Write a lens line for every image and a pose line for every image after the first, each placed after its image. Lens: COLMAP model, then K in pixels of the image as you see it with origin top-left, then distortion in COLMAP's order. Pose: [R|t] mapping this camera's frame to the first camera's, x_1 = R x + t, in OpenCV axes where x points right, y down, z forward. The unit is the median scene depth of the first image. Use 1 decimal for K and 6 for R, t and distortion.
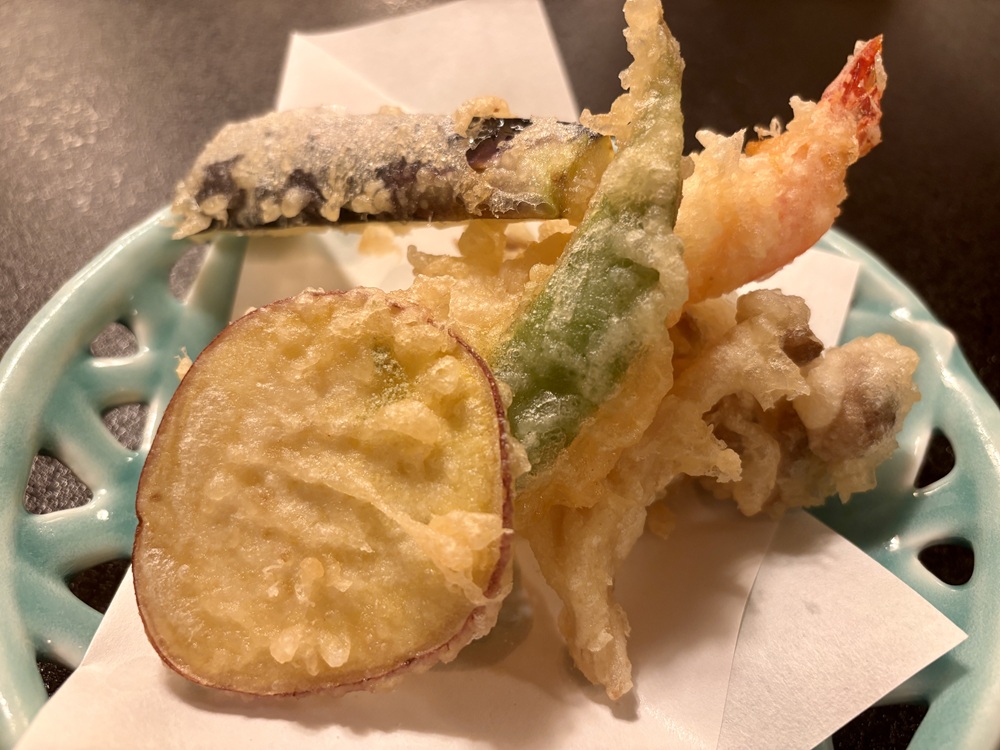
lens RADIAL K [[770.5, 0, 500.0], [0, 770.5, 375.0], [0, 0, 1]] dist [-0.009822, -0.014024]
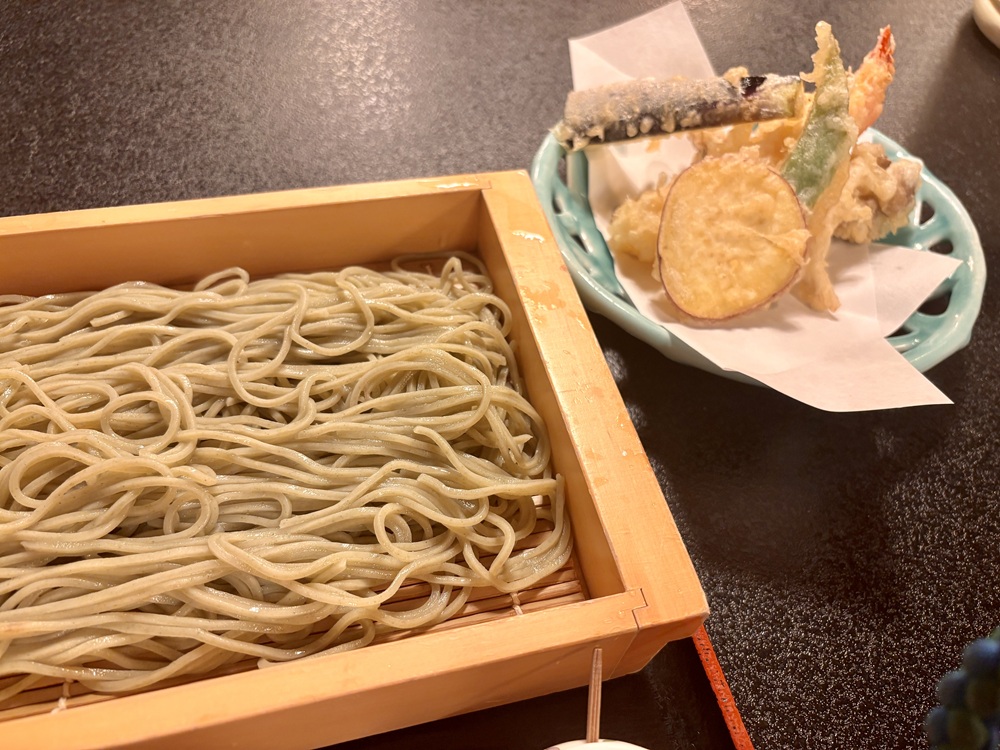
lens RADIAL K [[774.4, 0, 500.0], [0, 774.4, 375.0], [0, 0, 1]] dist [0.009309, -0.003320]
pose [[0.971790, -0.149866, 0.182111, -1.277525], [0.138713, 0.987669, 0.072581, 0.268099], [-0.190743, -0.045273, 0.980596, -1.154578]]
